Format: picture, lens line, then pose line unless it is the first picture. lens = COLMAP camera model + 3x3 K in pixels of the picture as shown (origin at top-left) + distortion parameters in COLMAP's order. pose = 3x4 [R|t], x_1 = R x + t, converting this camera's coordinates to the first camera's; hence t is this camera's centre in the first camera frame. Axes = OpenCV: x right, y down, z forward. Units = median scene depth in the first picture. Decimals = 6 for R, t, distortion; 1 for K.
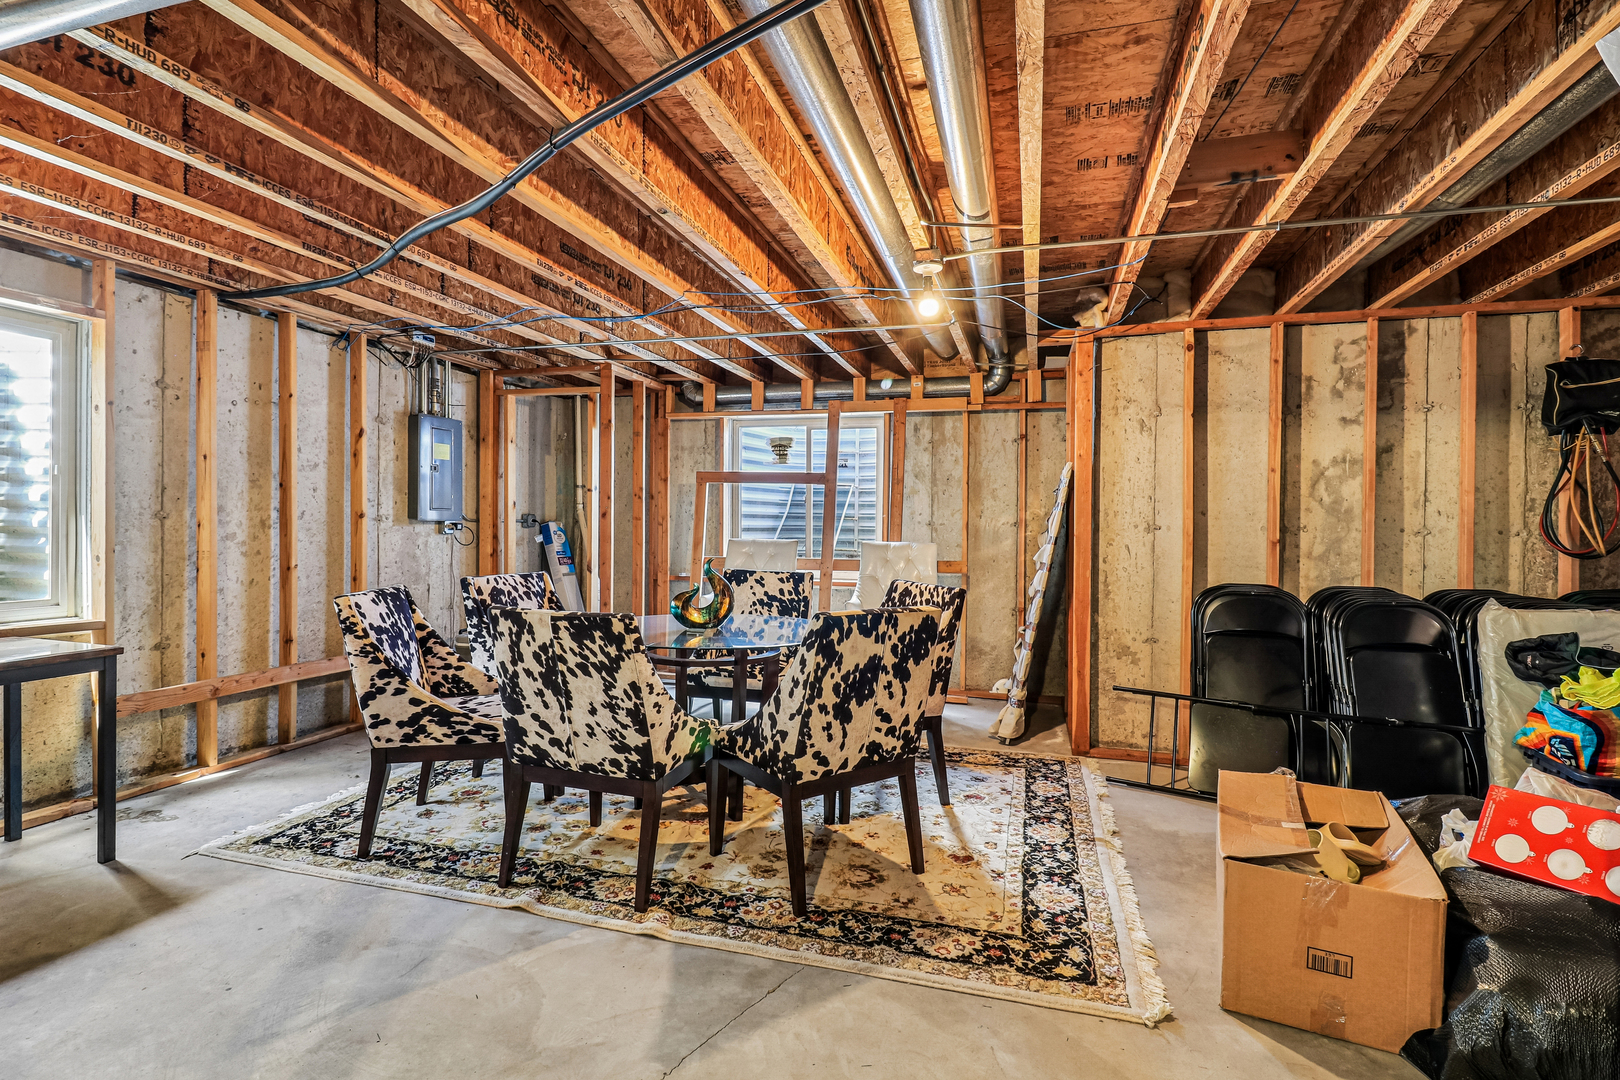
lens RADIAL K [[758.9, 0, 807.9], [0, 758.9, 532.5], [0, 0, 1]] dist [0.002575, -0.003040]
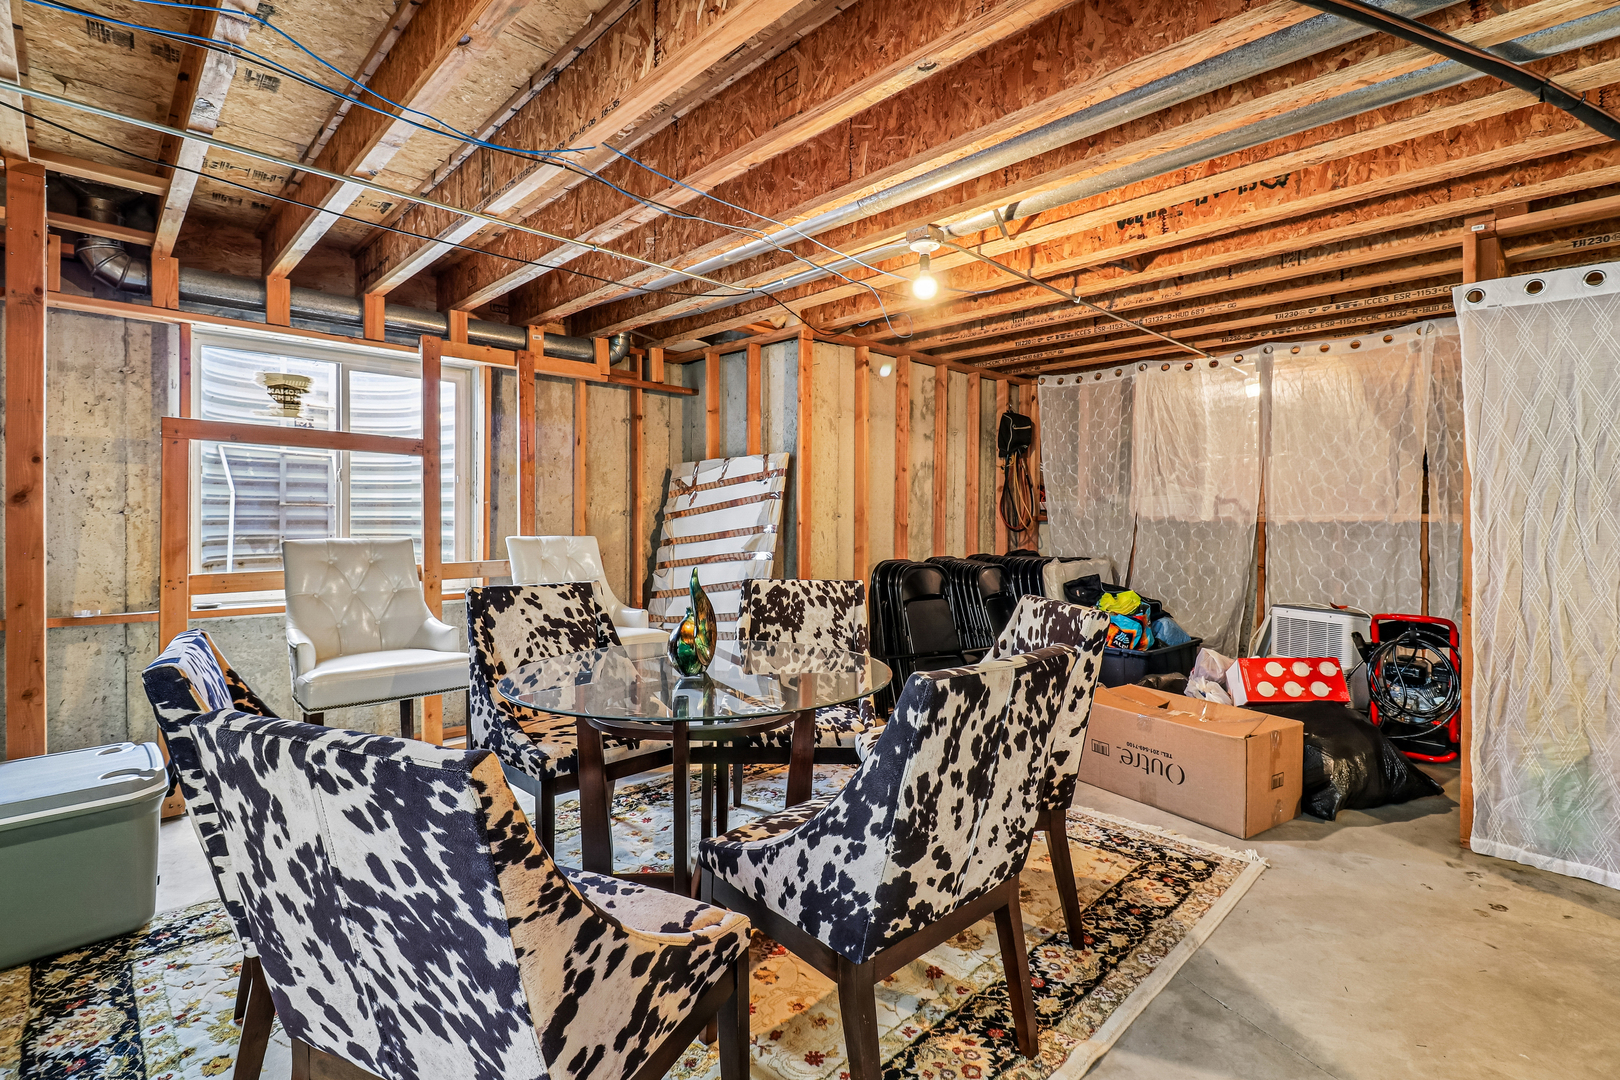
lens RADIAL K [[758.9, 0, 806.3], [0, 758.9, 526.5], [0, 0, 1]] dist [0.002575, -0.003040]
pose [[0.490766, -0.023011, 0.870987, -0.639823], [0.012491, 0.999734, 0.019374, -0.013517], [-0.871202, 0.001371, 0.490923, 0.563840]]
